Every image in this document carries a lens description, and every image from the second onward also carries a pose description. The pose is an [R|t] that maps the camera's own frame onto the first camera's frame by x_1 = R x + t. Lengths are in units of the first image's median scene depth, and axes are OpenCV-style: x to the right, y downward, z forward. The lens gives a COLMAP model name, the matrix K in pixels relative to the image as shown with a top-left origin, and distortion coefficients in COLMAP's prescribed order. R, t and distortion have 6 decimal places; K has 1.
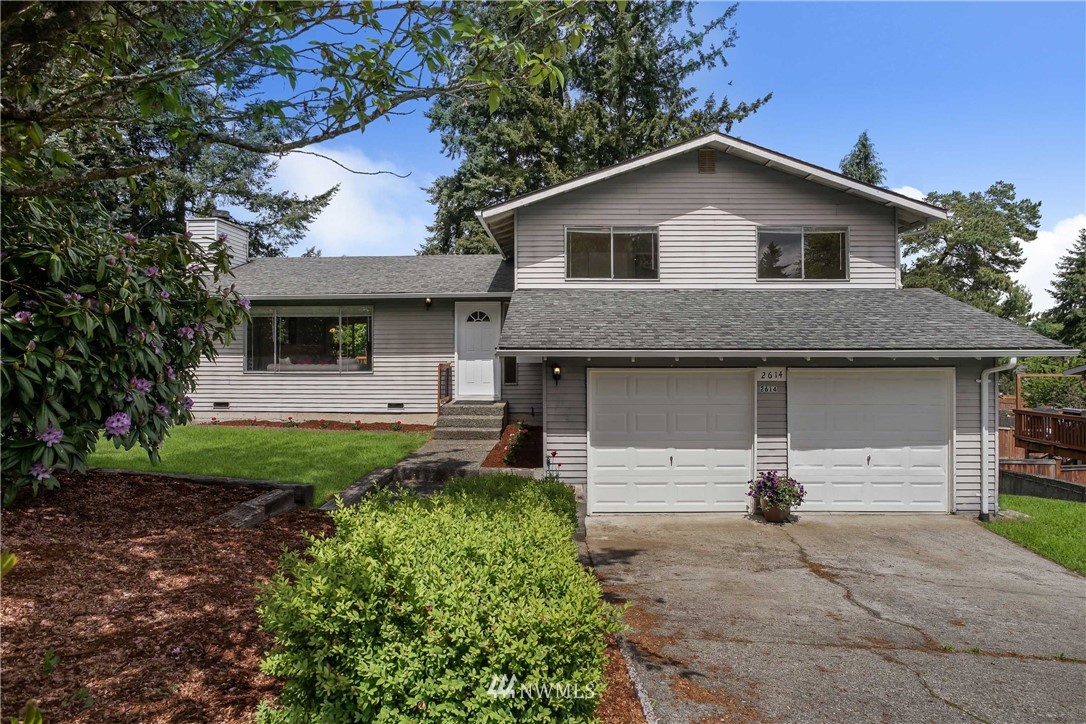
lens RADIAL K [[632.4, 0, 555.8], [0, 632.4, 338.6], [0, 0, 1]] dist [-0.051984, 0.040669]
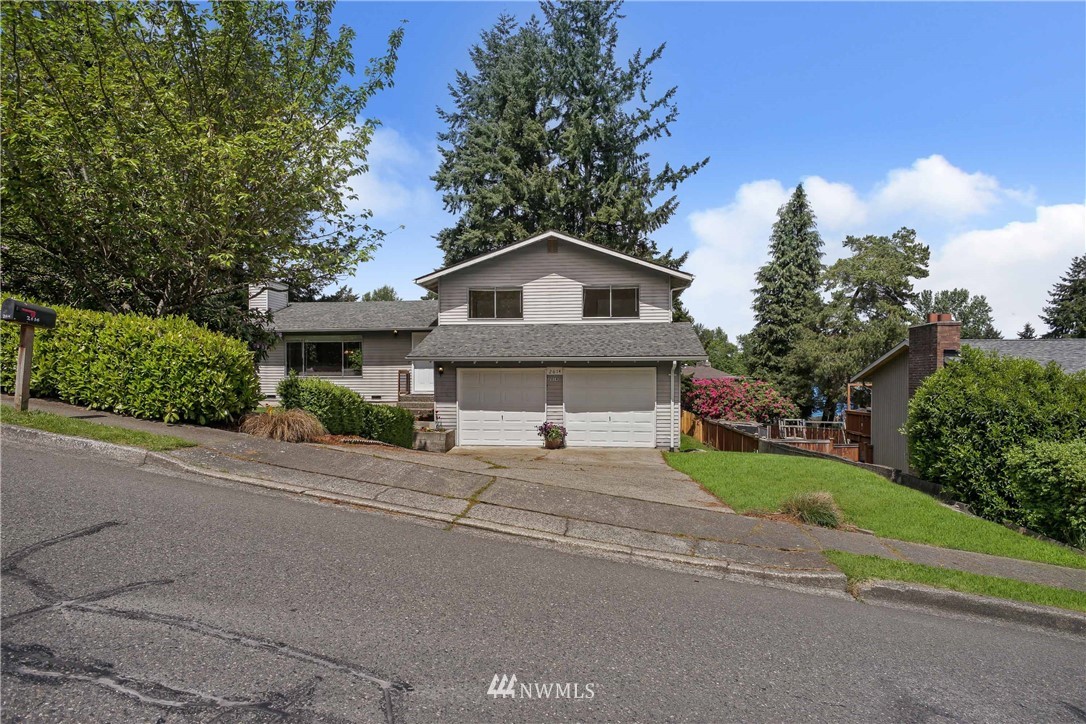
lens RADIAL K [[632.4, 0, 545.4], [0, 632.4, 370.5], [0, 0, 1]] dist [-0.051984, 0.040669]
pose [[0.996799, 0.000100, -0.079944, 0.297420], [0.000401, 0.999980, 0.006250, 0.027745], [0.079943, -0.006262, 0.996780, -0.549537]]
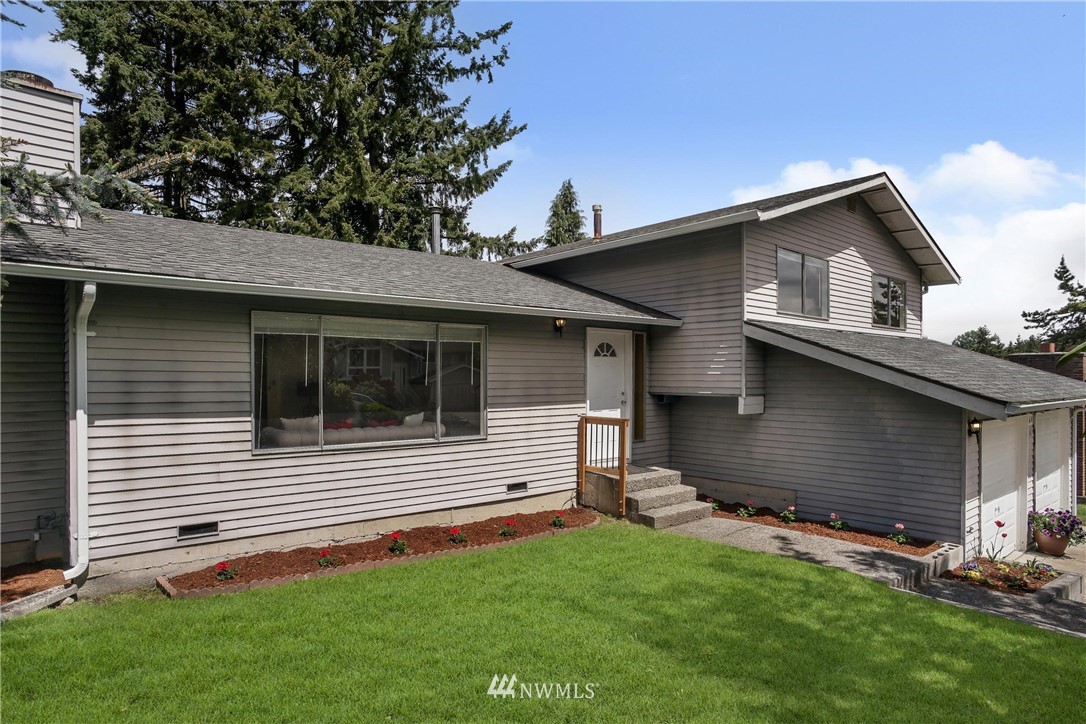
lens RADIAL K [[632.4, 0, 562.1], [0, 632.4, 368.3], [0, 0, 1]] dist [-0.051984, 0.040669]
pose [[0.744486, 0.011086, 0.667546, -0.640362], [-0.016142, 0.999869, 0.001398, -0.013920], [-0.667443, -0.011816, 0.744568, 0.498386]]
